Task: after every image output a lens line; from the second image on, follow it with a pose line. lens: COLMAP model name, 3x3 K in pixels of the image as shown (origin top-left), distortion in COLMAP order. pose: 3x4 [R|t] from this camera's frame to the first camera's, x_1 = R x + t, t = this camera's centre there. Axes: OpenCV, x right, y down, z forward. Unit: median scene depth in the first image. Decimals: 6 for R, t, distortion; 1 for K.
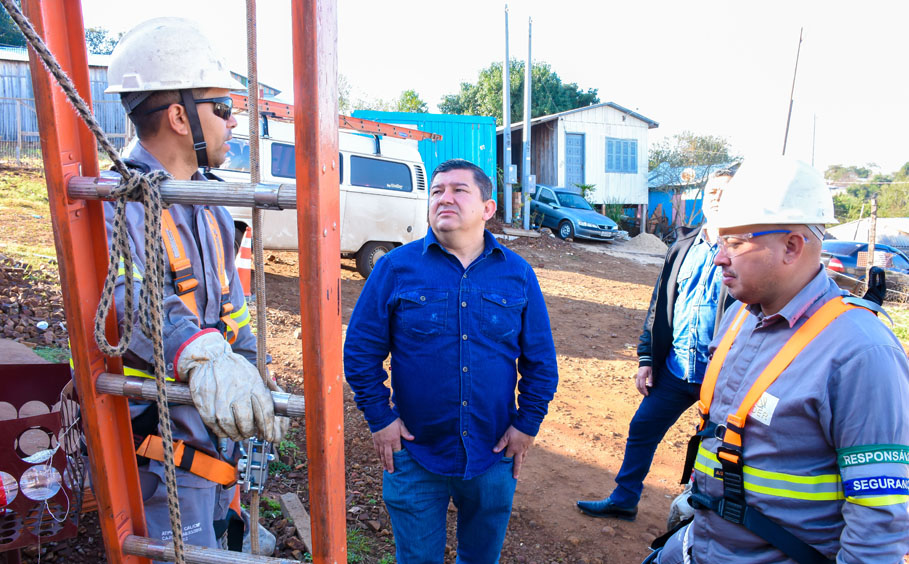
lens RADIAL K [[932.1, 0, 454.5], [0, 932.1, 282.0], [0, 0, 1]] dist [-0.115165, 0.093916]
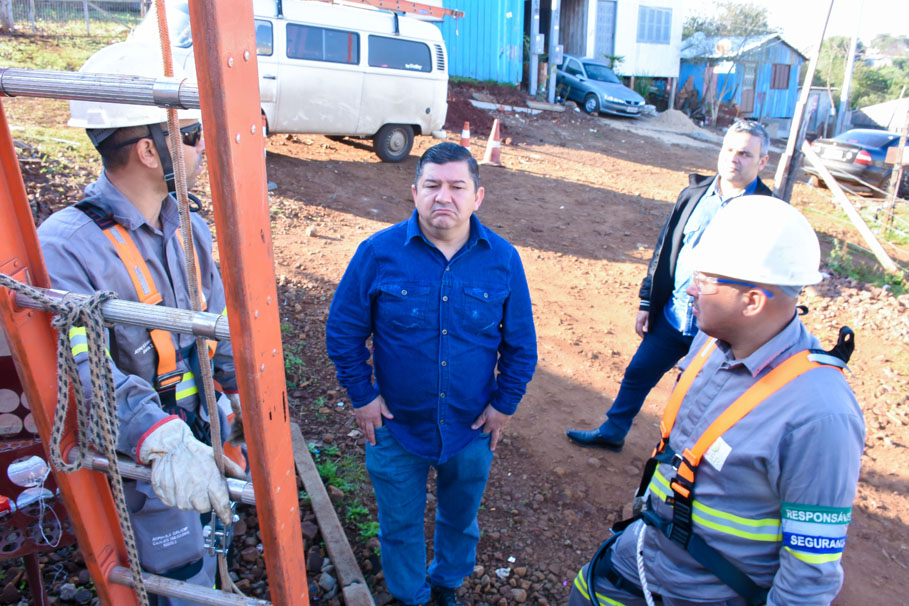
lens RADIAL K [[926.9, 0, 454.5], [0, 926.9, 303.0], [0, 0, 1]] dist [-0.156991, 0.219048]
pose [[0.998642, 0.035318, -0.038291, 0.037083], [-0.025687, 0.973355, 0.227862, -0.125558], [0.045319, -0.226569, 0.972940, 0.012172]]
